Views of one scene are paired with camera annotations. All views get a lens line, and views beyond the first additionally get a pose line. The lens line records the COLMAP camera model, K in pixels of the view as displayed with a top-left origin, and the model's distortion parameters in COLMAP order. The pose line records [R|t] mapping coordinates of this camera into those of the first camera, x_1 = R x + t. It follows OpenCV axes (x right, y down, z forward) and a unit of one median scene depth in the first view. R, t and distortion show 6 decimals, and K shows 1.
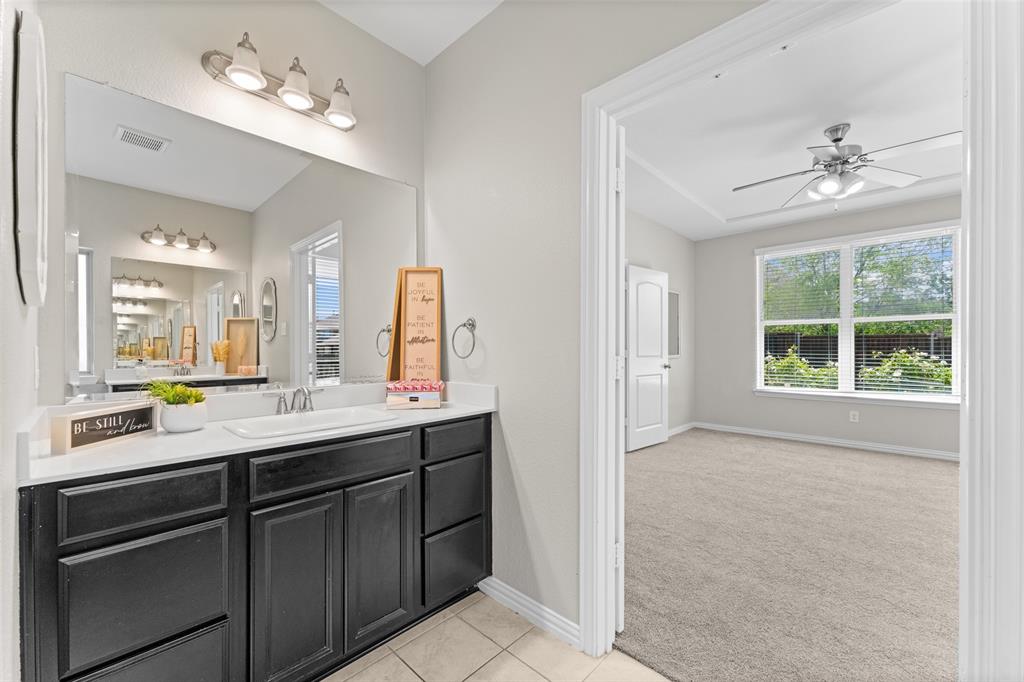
lens RADIAL K [[410.0, 0, 514.3], [0, 410.0, 342.7], [0, 0, 1]] dist [0.002639, 0.000113]
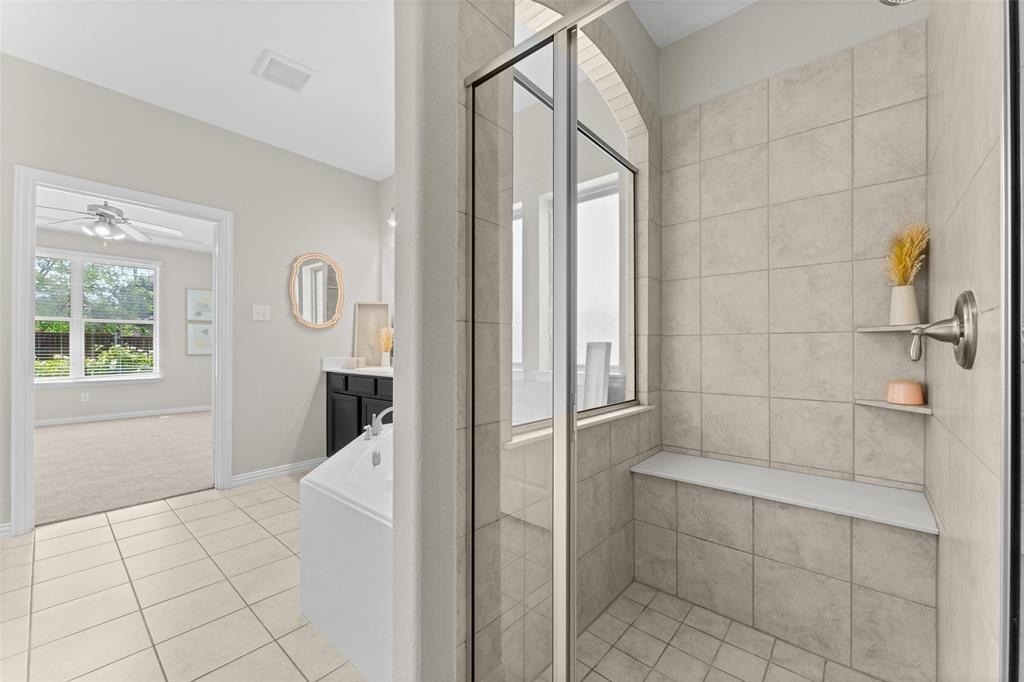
lens RADIAL K [[410.0, 0, 516.7], [0, 410.0, 345.8], [0, 0, 1]] dist [0.002639, 0.000113]
pose [[-0.045491, 0.001573, 0.998964, -0.506990], [-0.008918, 0.999958, -0.001980, 0.014111], [-0.998925, -0.008998, -0.045475, -0.274795]]
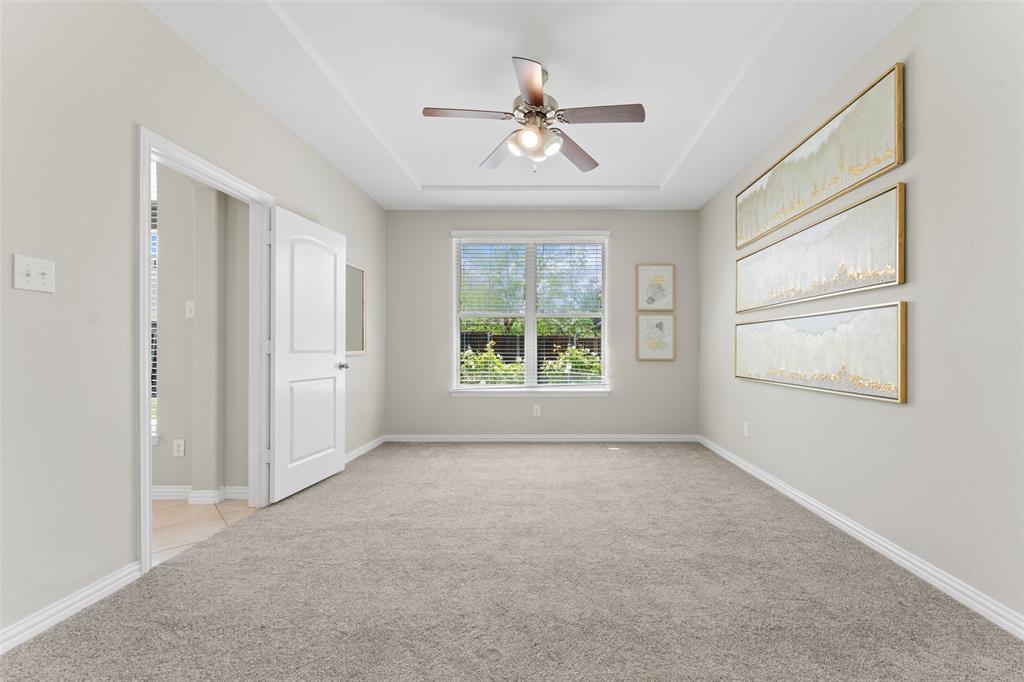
lens RADIAL K [[410.0, 0, 519.6], [0, 410.0, 344.5], [0, 0, 1]] dist [0.002639, 0.000113]
pose [[0.770953, 0.005439, 0.636869, 0.154005], [-0.002861, 0.999983, -0.005077, 0.023209], [-0.636886, 0.002092, 0.770955, 0.253739]]
